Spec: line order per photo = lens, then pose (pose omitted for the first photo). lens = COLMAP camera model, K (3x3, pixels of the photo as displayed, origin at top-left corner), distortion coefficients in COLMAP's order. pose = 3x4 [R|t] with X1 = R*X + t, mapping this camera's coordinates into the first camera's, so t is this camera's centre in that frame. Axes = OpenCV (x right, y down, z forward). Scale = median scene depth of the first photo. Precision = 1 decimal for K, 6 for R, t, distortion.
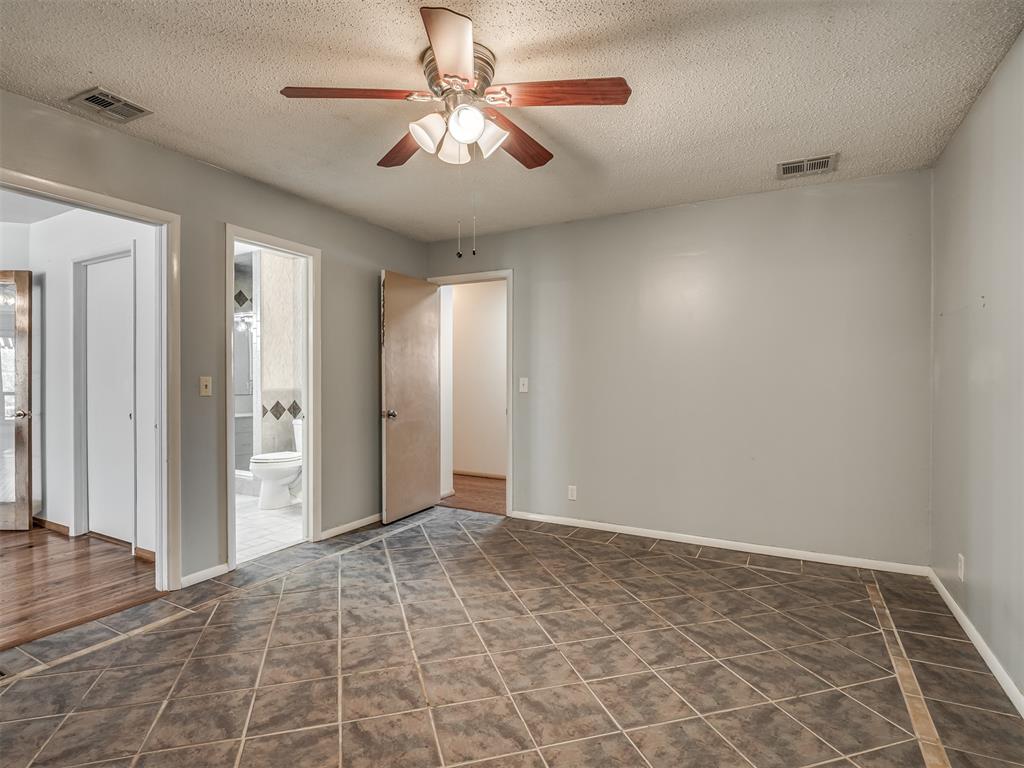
lens RADIAL K [[516.6, 0, 512.0], [0, 516.6, 384.0], [0, 0, 1]] dist [-0.002351, -0.000451]
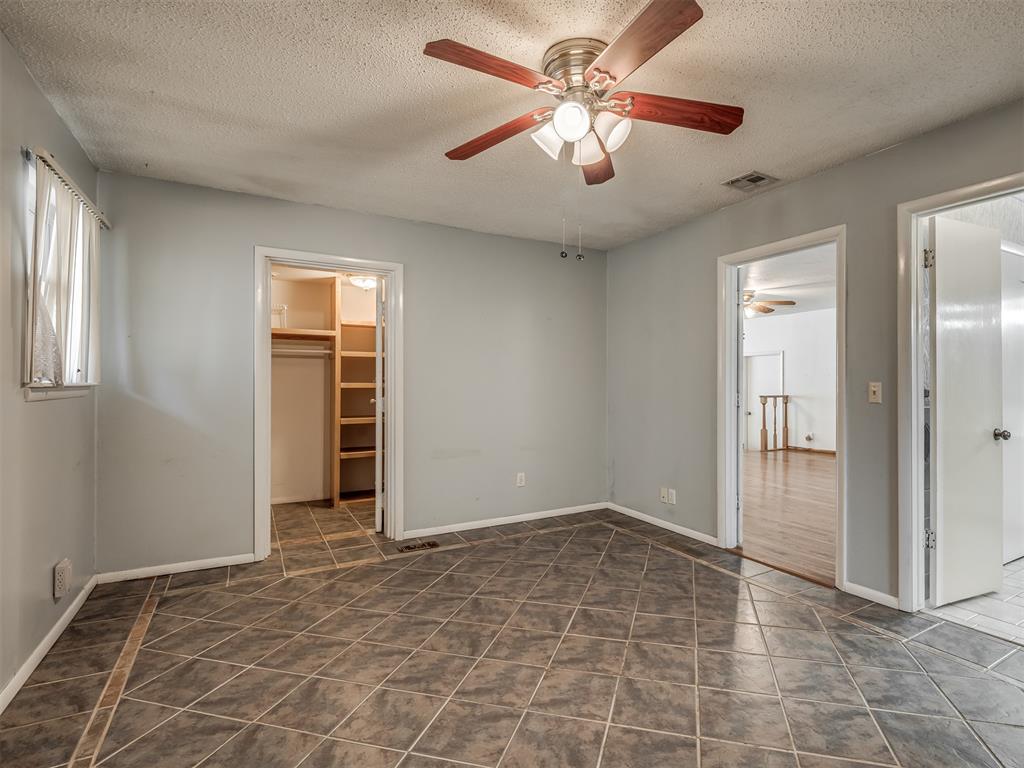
lens RADIAL K [[473.7, 0, 512.0], [0, 473.7, 384.0], [0, 0, 1]] dist [-0.000966, -0.000110]
pose [[-0.532999, -0.002110, -0.846113, 0.663519], [-0.006265, 0.999979, 0.001453, -0.011258], [0.846093, 0.006076, -0.533001, 1.259430]]
